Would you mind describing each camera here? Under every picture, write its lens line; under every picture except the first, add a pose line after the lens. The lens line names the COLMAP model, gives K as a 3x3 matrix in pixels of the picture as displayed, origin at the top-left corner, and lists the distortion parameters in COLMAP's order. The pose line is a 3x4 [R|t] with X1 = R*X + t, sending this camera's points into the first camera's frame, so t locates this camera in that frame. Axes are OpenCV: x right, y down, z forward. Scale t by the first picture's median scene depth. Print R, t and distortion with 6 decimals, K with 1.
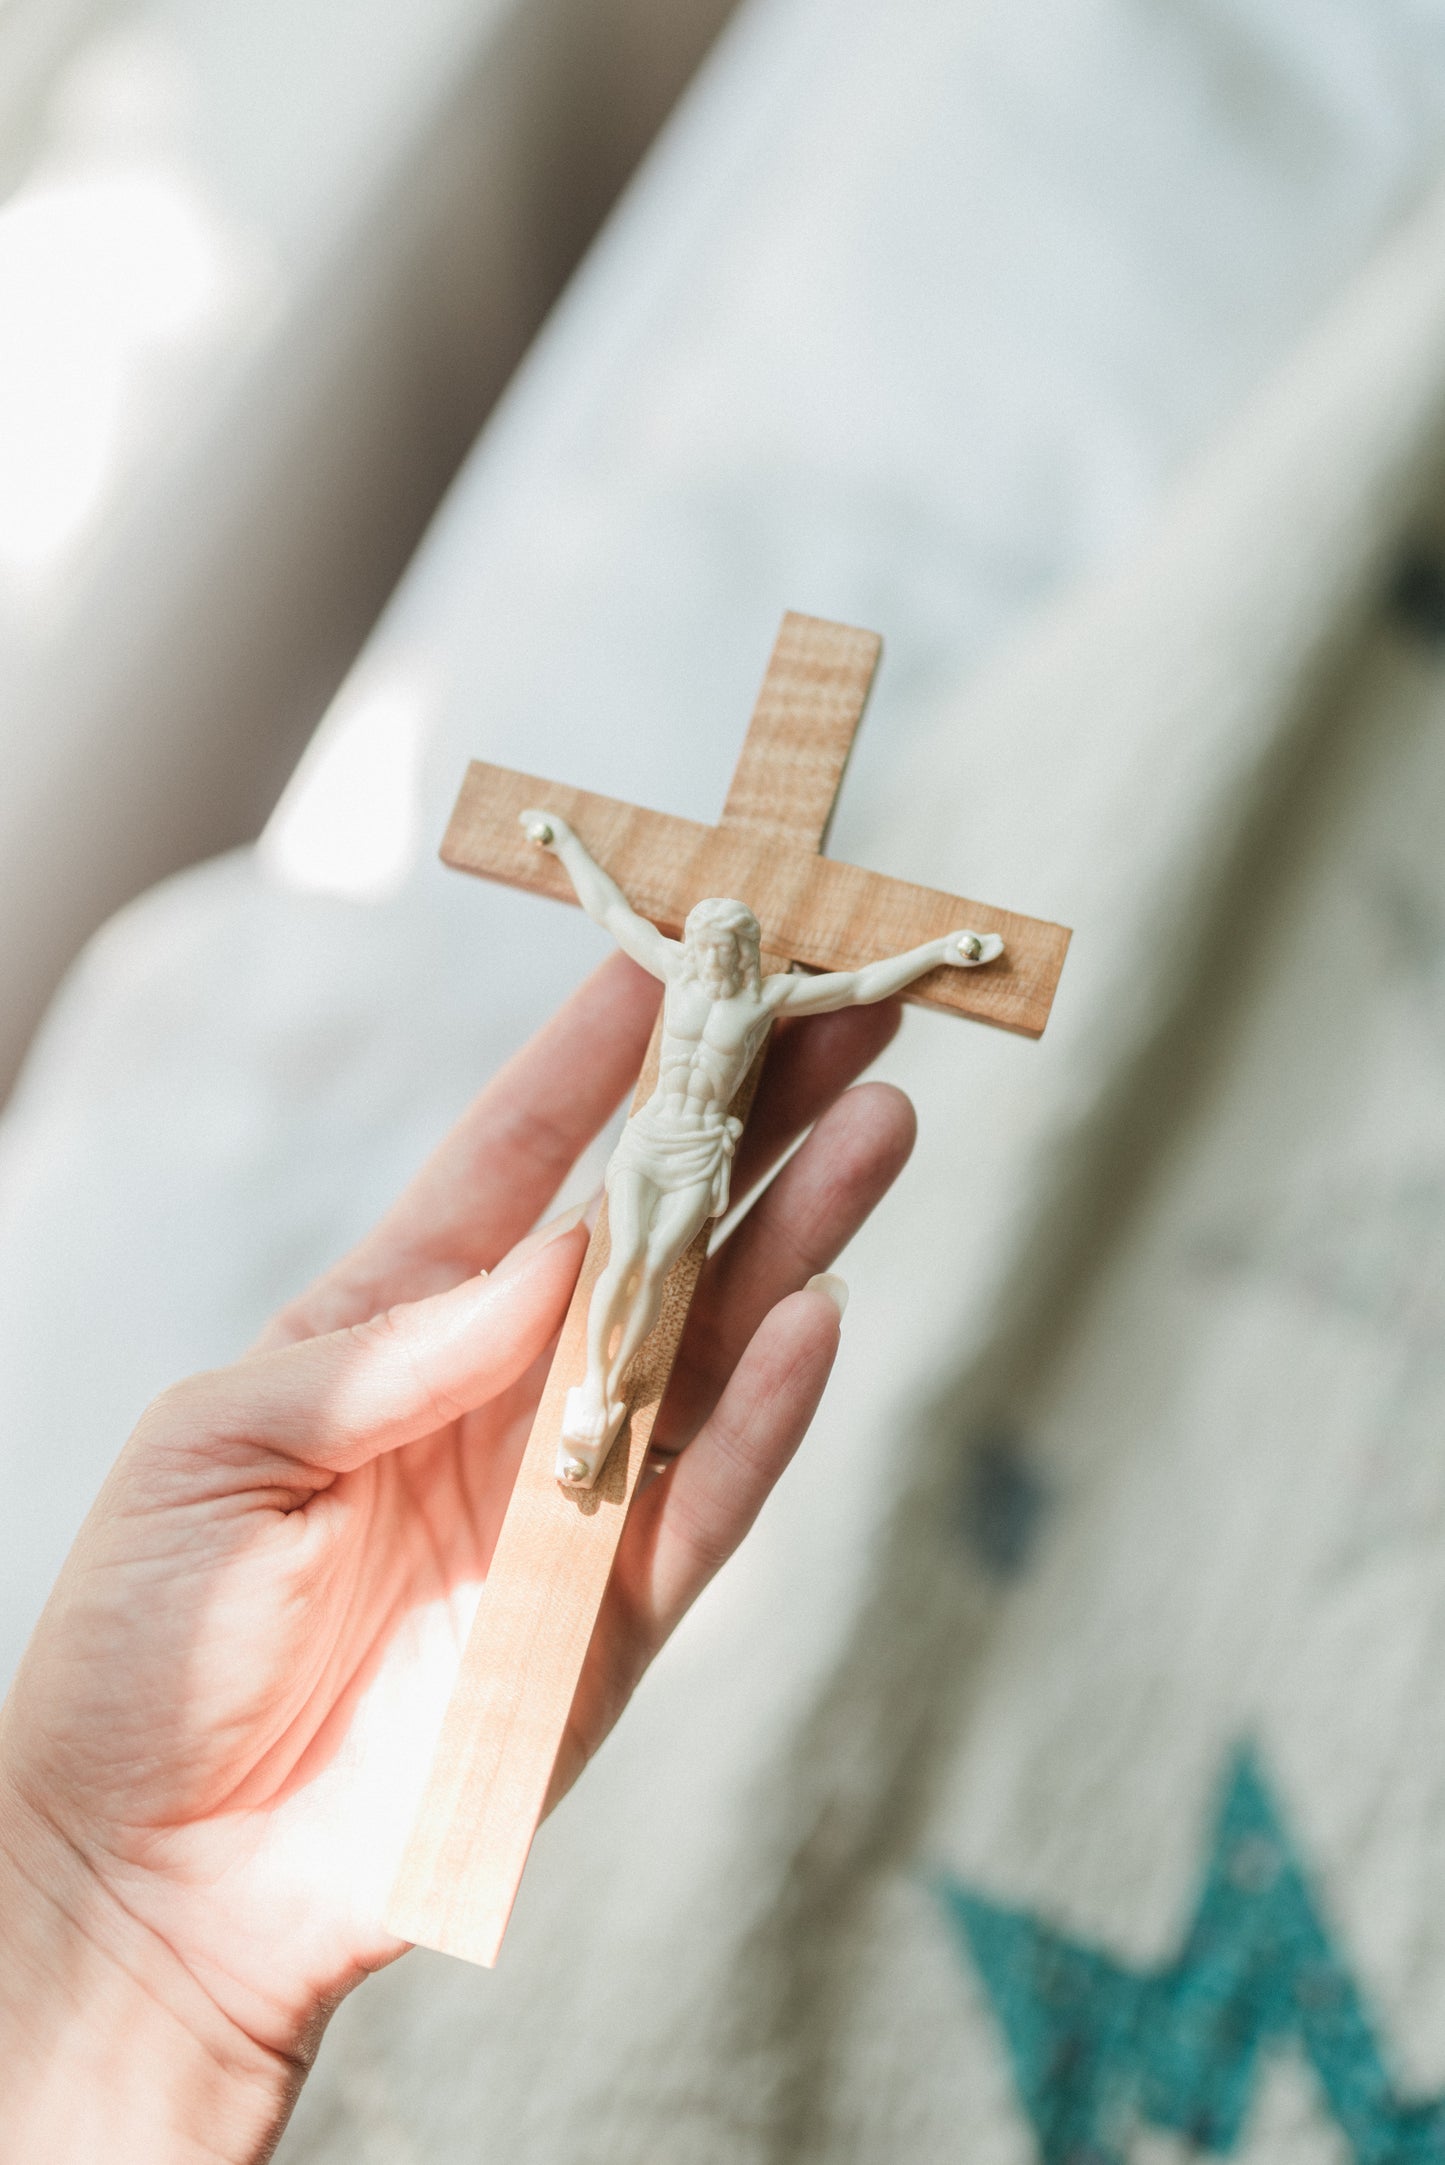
lens RADIAL K [[2343.1, 0, 735.0], [0, 2343.1, 982.2], [0, 0, 1]] dist [0.006410, 0.004387]
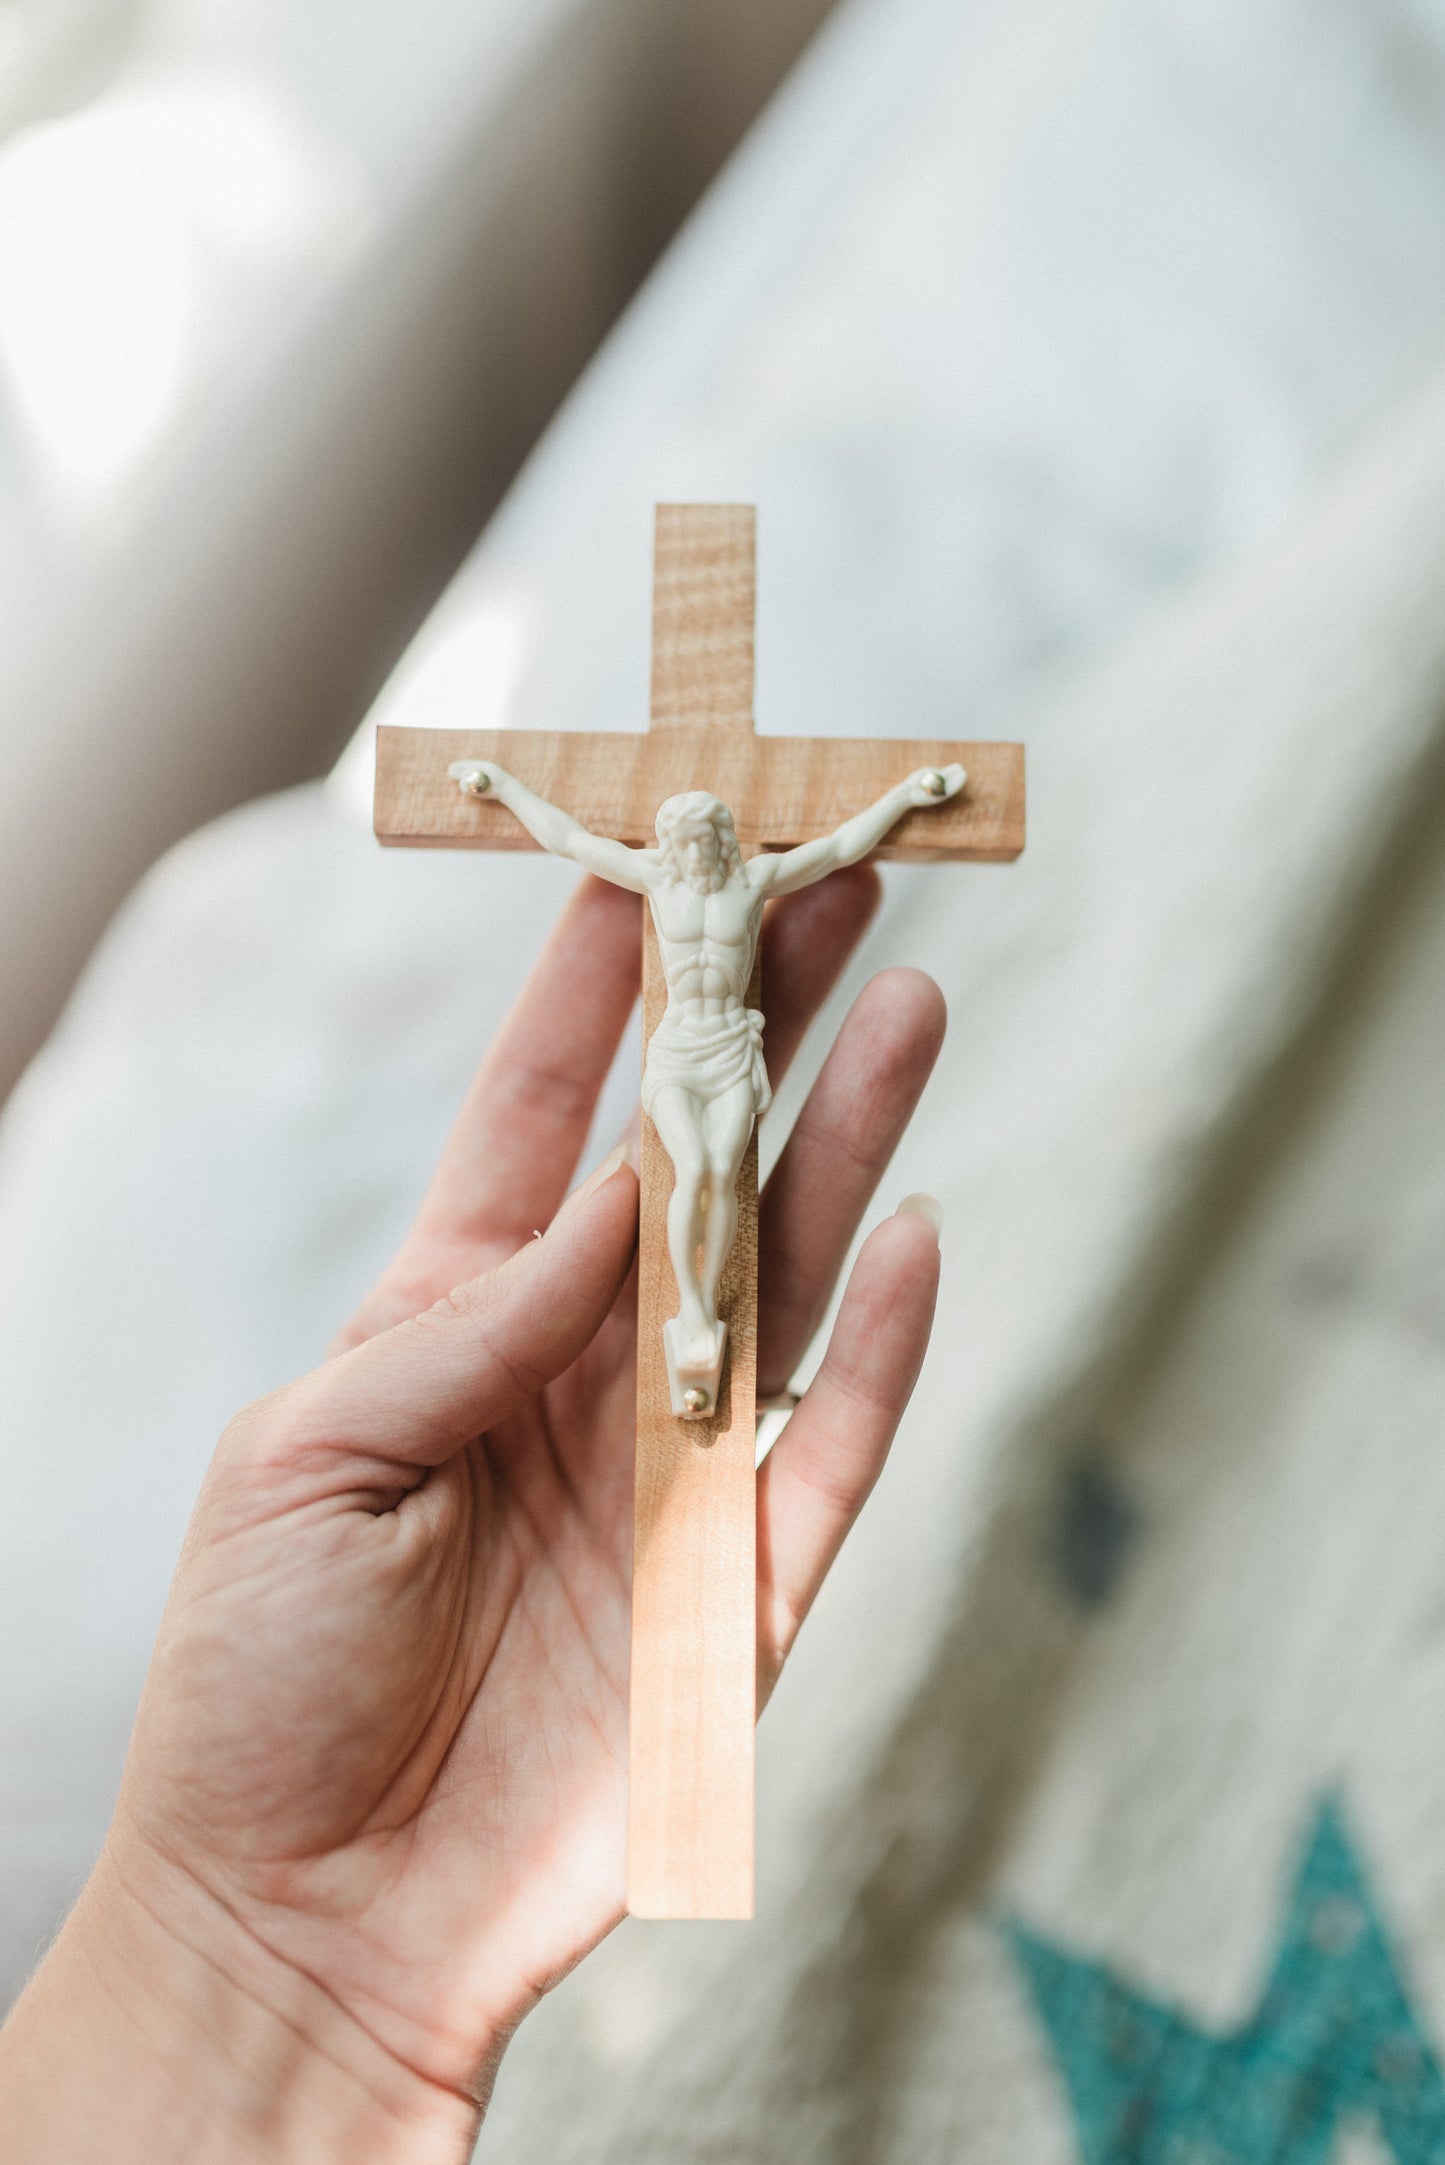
lens RADIAL K [[2343.1, 0, 735.0], [0, 2343.1, 982.2], [0, 0, 1]] dist [0.006410, 0.004387]
pose [[0.957742, -0.254859, 0.133335, -0.130933], [0.256897, 0.966437, 0.001978, 0.041819], [-0.129364, 0.032359, 0.991069, 0.035309]]
